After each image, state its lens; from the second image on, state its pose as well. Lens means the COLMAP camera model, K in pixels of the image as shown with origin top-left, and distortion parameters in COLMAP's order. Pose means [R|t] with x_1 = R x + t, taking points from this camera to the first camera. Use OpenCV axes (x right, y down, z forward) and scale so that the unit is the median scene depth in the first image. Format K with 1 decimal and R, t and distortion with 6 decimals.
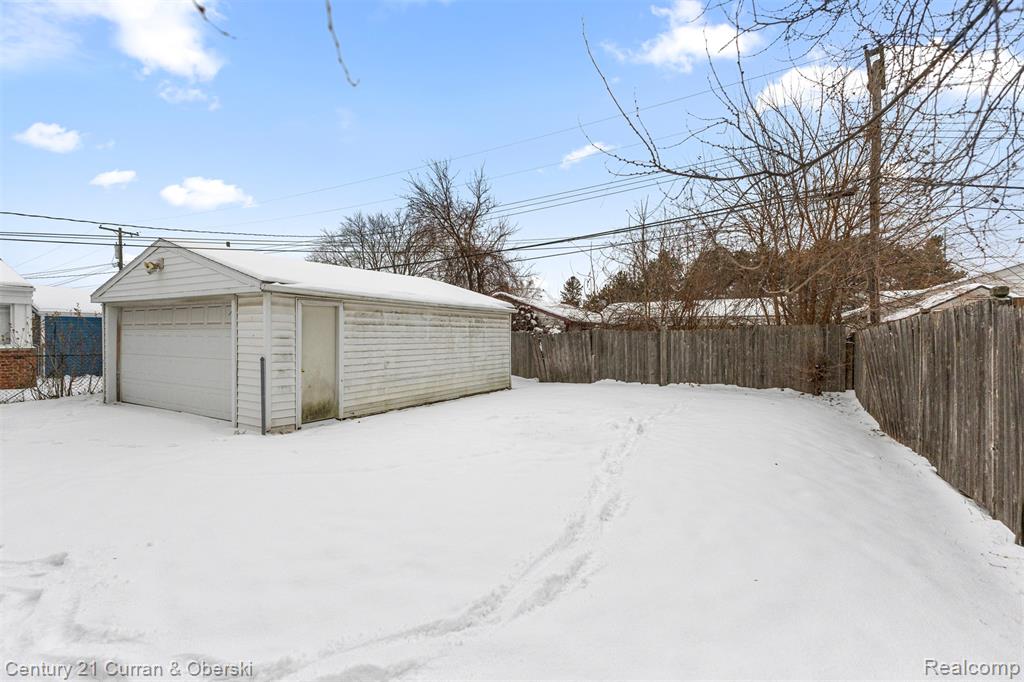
lens RADIAL K [[441.4, 0, 513.1], [0, 441.4, 333.3], [0, 0, 1]] dist [0.001475, 0.000204]
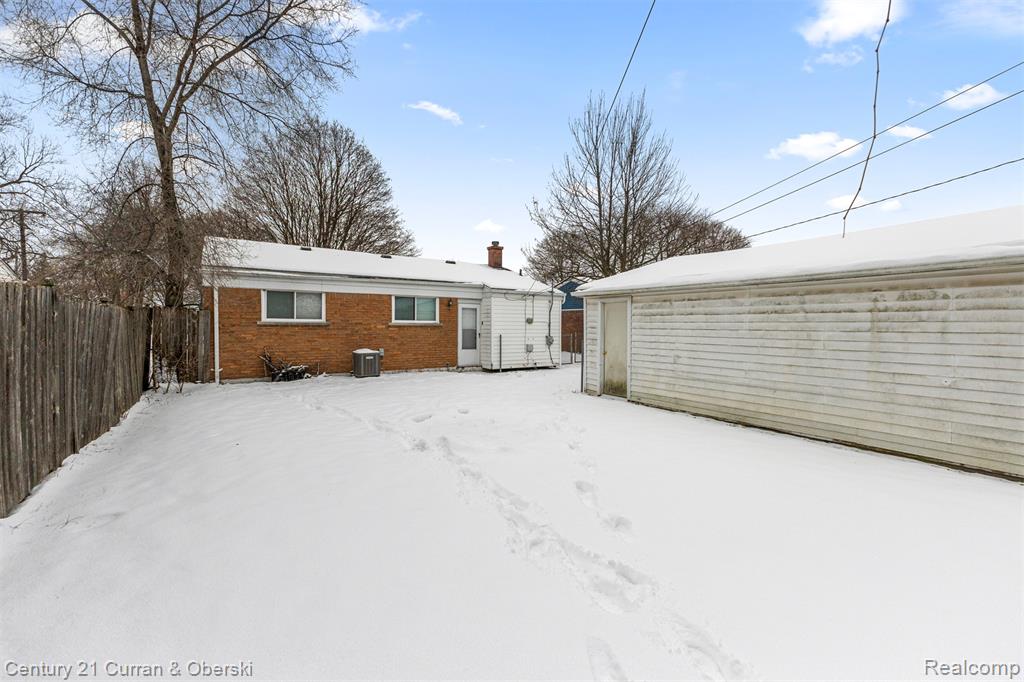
lens RADIAL K [[441.4, 0, 513.1], [0, 441.4, 333.3], [0, 0, 1]] dist [0.001475, 0.000204]
pose [[-0.441686, 0.010410, -0.897109, 0.646097], [-0.004825, 0.999891, 0.013978, 0.007451], [0.897157, 0.010503, -0.441587, 1.060539]]
